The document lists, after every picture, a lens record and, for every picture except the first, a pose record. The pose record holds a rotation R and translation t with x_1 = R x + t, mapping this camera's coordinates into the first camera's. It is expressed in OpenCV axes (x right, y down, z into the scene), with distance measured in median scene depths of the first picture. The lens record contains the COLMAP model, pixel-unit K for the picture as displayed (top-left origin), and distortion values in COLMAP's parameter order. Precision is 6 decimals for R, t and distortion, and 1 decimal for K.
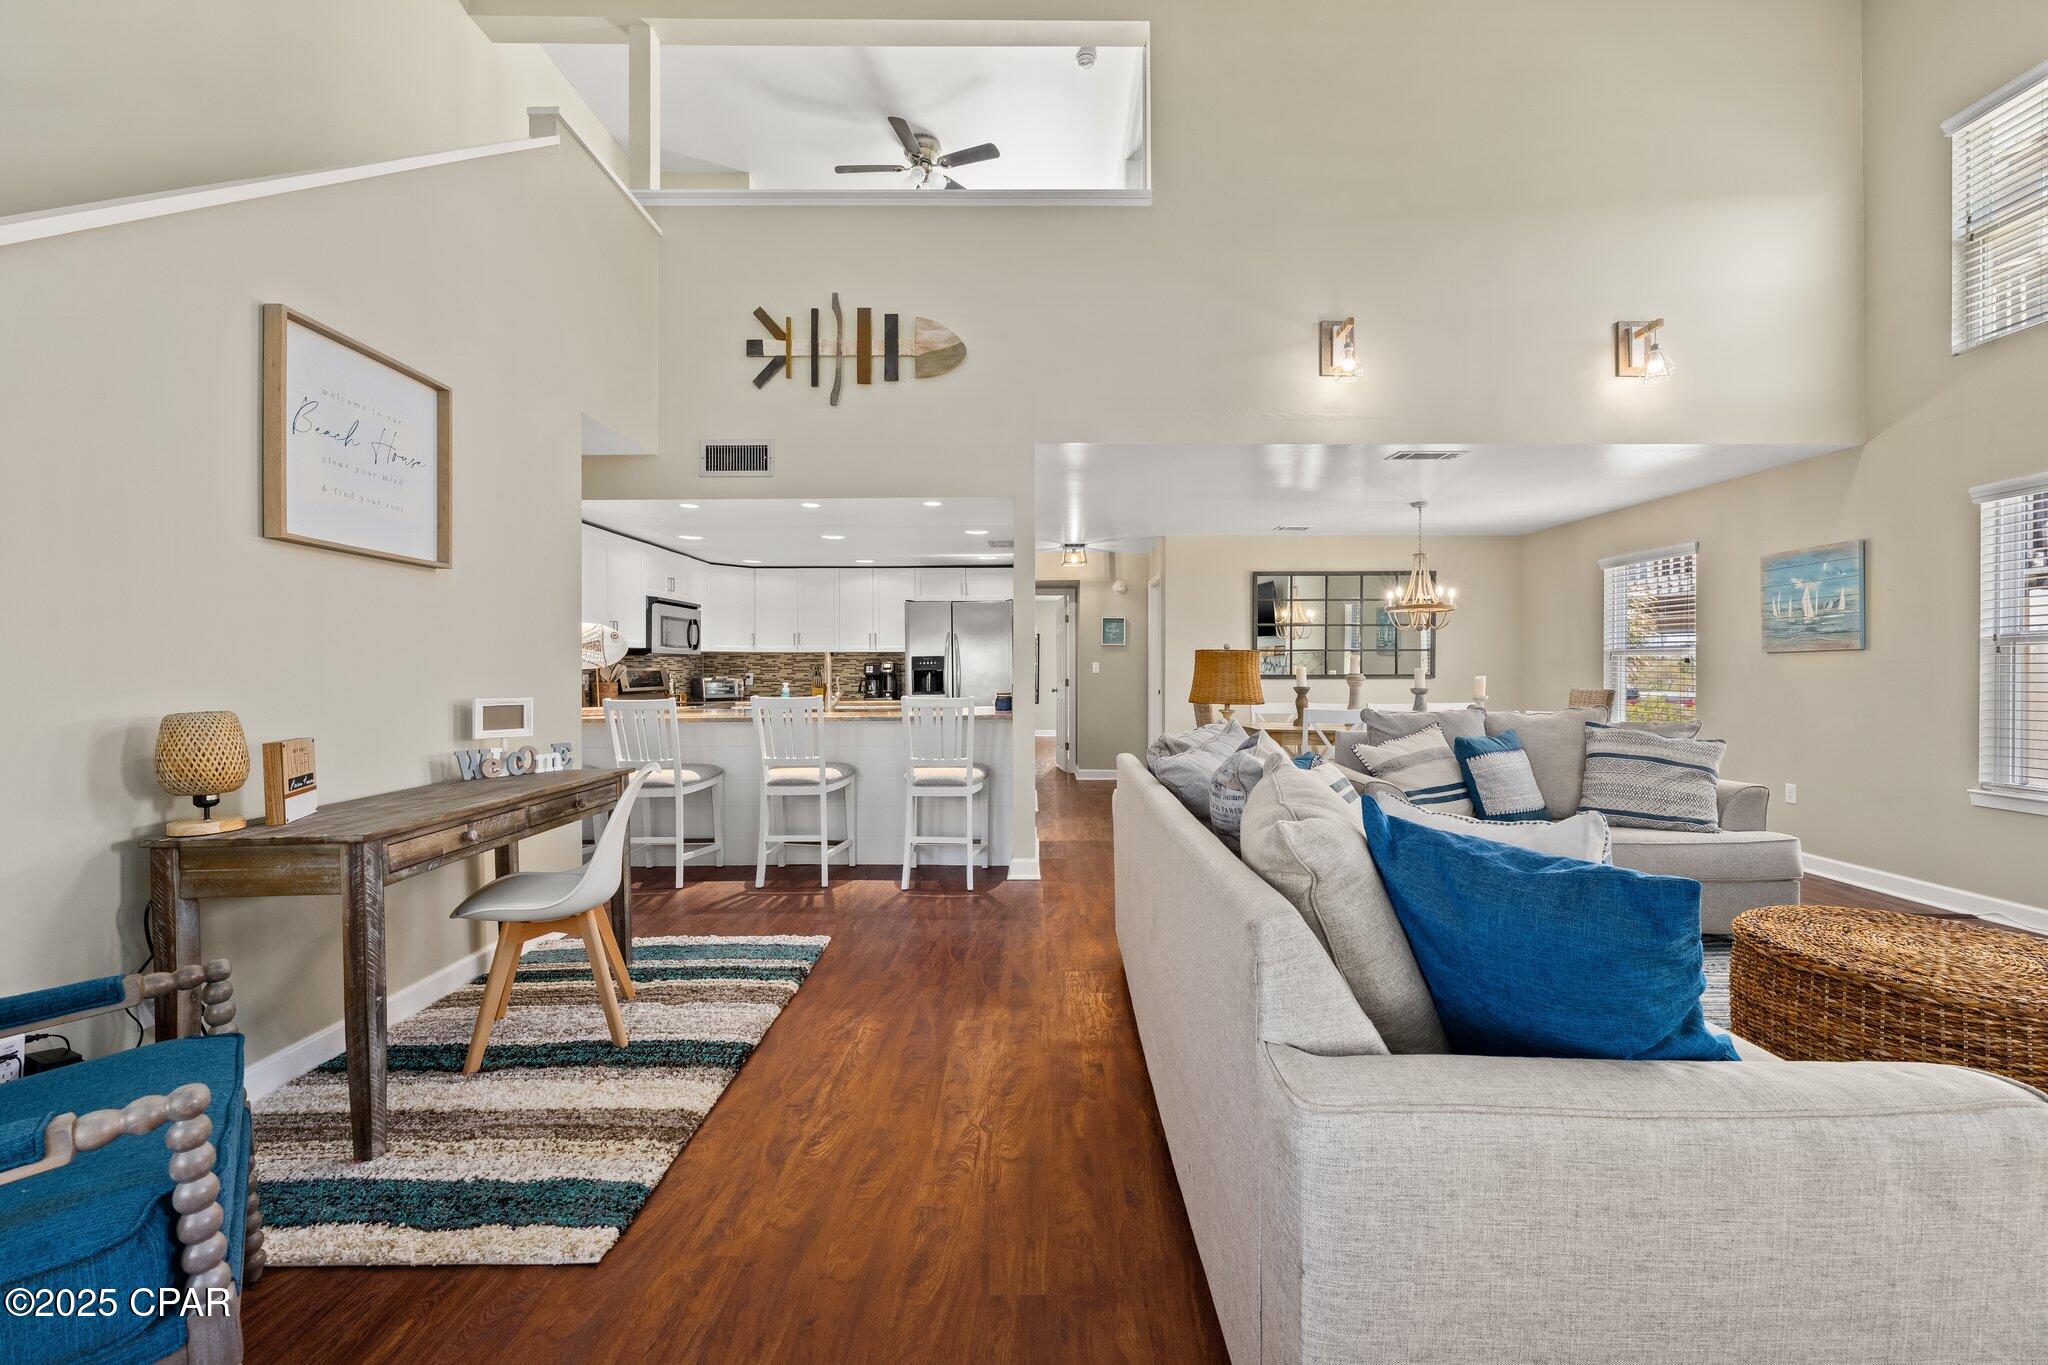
lens RADIAL K [[799.3, 0, 1030.3], [0, 799.3, 679.1], [0, 0, 1]] dist [-0.003384, 0.000214]
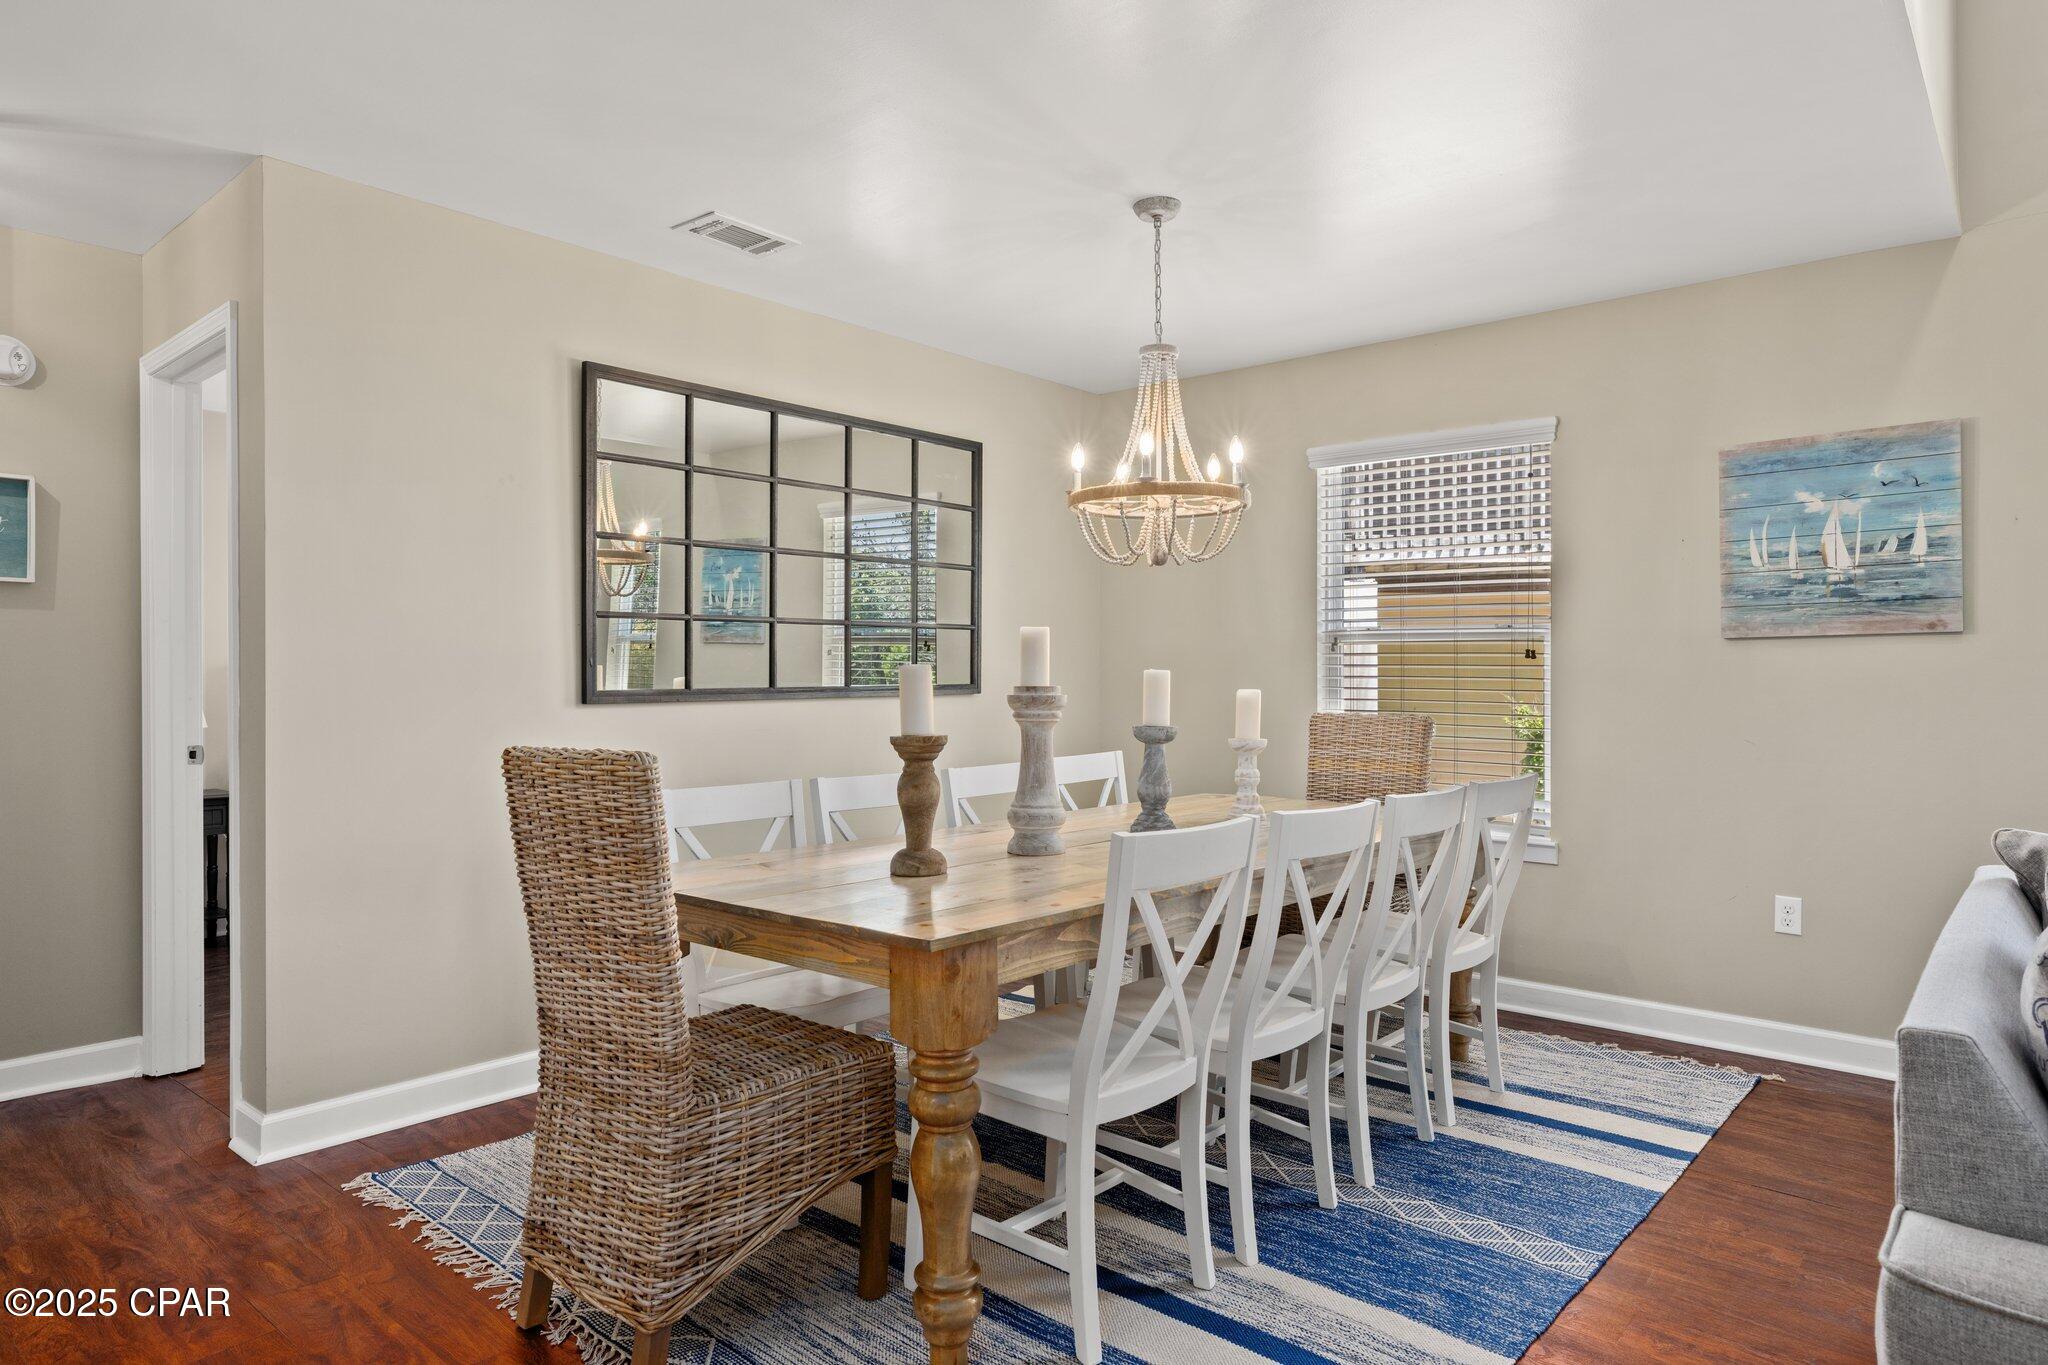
lens RADIAL K [[1184.2, 0, 1011.4], [0, 1184.2, 671.6], [0, 0, 1]] dist [0.005770, 0.000416]
pose [[0.650924, 0.000269, 0.759142, 0.052630], [0.010261, 0.999905, -0.009152, -0.009810], [-0.759073, 0.013747, 0.650860, 0.854825]]
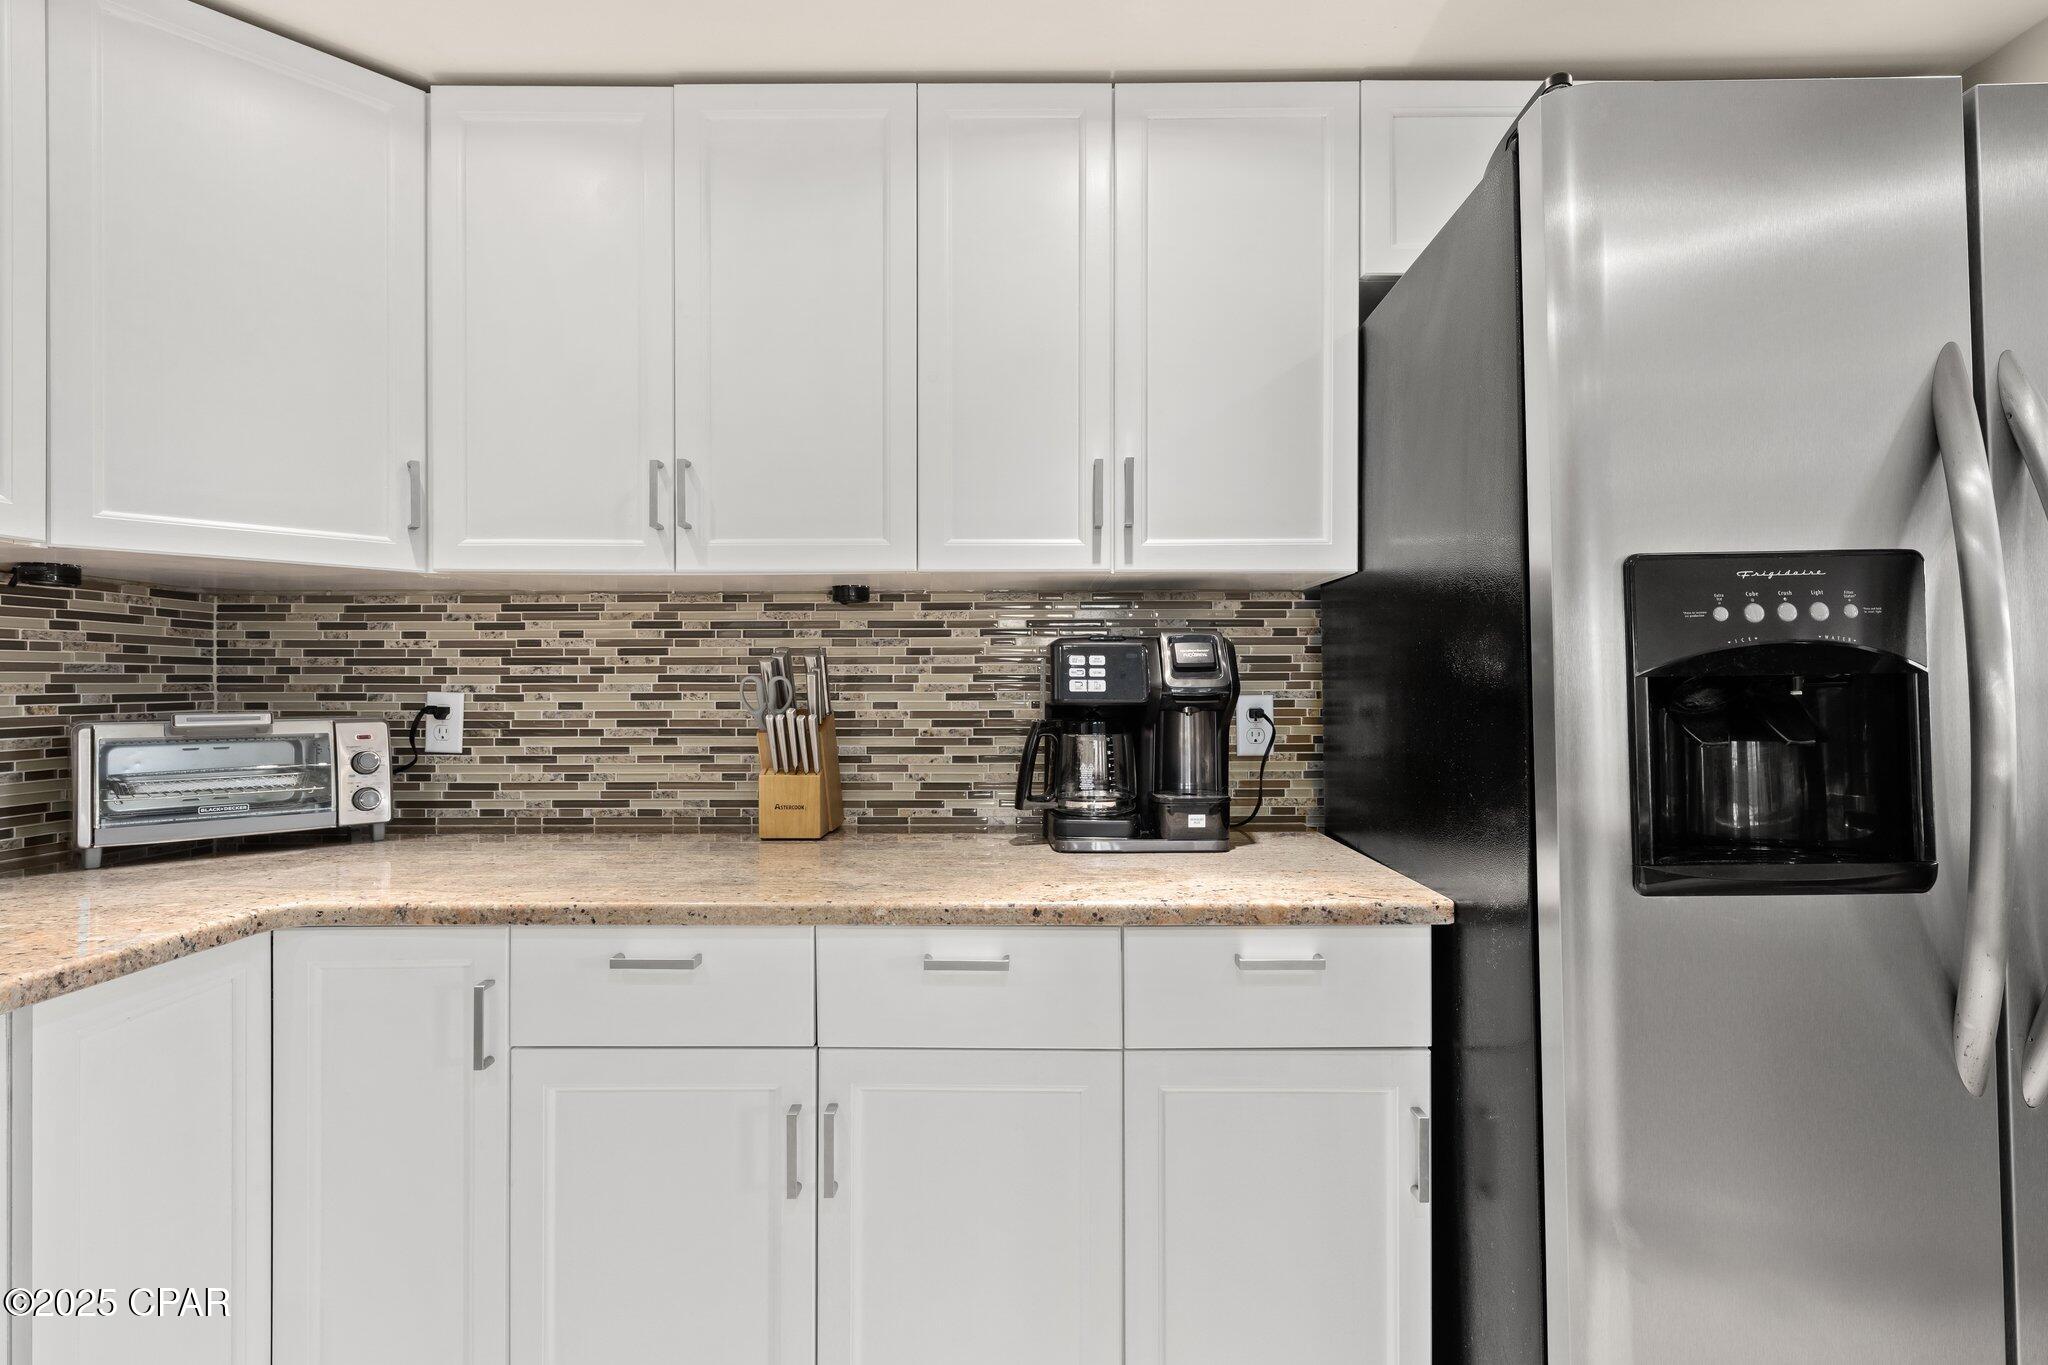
lens RADIAL K [[963.7, 0, 1013.2], [0, 963.7, 675.1], [0, 0, 1]] dist [0.003727, 0.000456]
pose [[0.999802, 0.001089, -0.019878, -0.312088], [-0.001536, 0.999747, -0.022457, -0.010101], [0.019848, 0.022483, 0.999550, 1.157140]]
